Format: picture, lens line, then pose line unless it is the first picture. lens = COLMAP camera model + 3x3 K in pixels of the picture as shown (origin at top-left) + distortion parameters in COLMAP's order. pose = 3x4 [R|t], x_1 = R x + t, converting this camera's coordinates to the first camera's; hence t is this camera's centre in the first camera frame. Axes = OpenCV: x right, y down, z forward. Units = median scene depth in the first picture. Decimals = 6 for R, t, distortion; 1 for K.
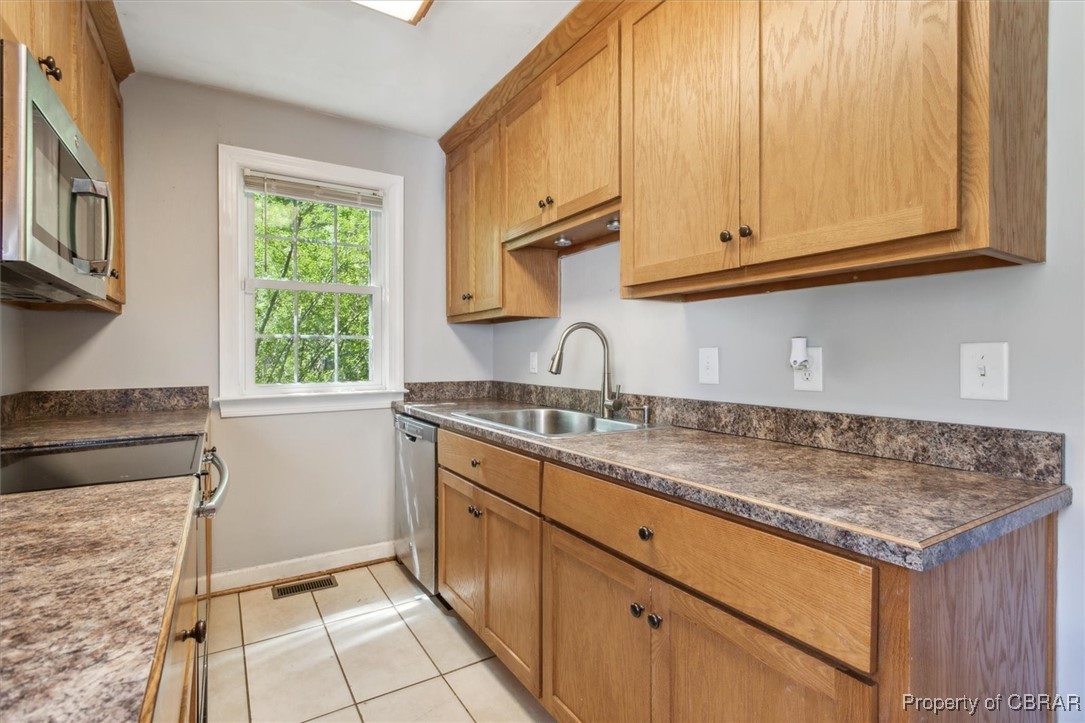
lens RADIAL K [[516.3, 0, 540.8], [0, 516.3, 356.9], [0, 0, 1]] dist [-0.002038, -0.000569]
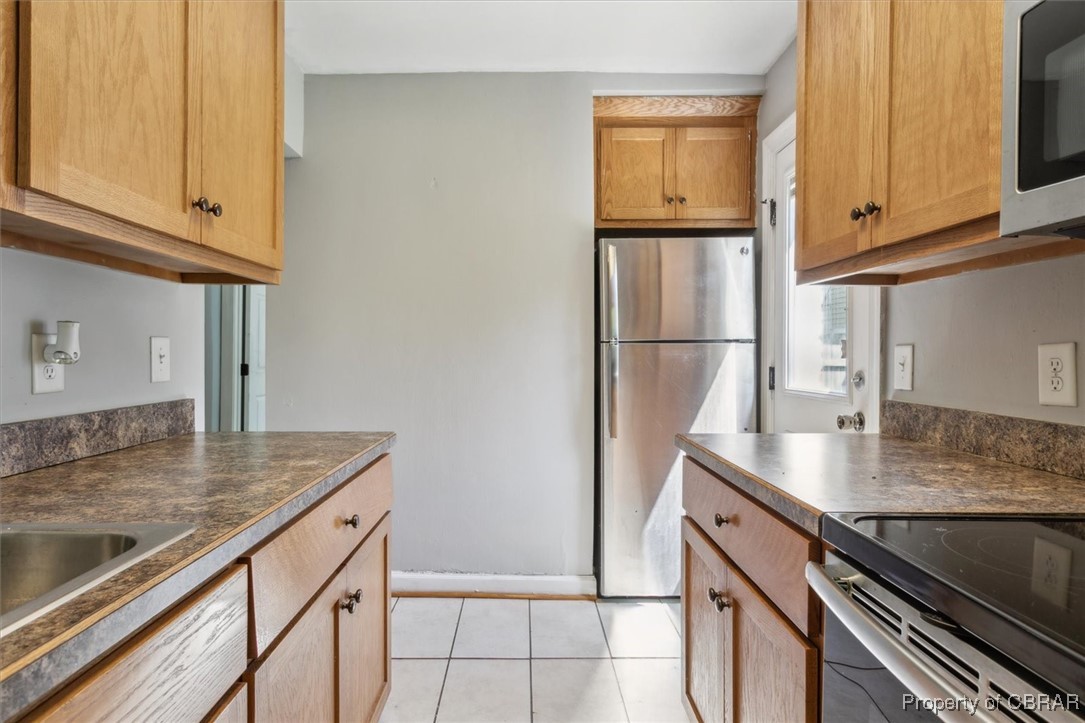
lens RADIAL K [[516.3, 0, 540.8], [0, 516.3, 356.9], [0, 0, 1]] dist [-0.002038, -0.000569]
pose [[-0.841528, -0.010264, 0.540116, -0.517394], [-0.002318, 0.999879, 0.015391, 0.000488], [-0.540208, 0.011700, -0.841450, 1.306549]]
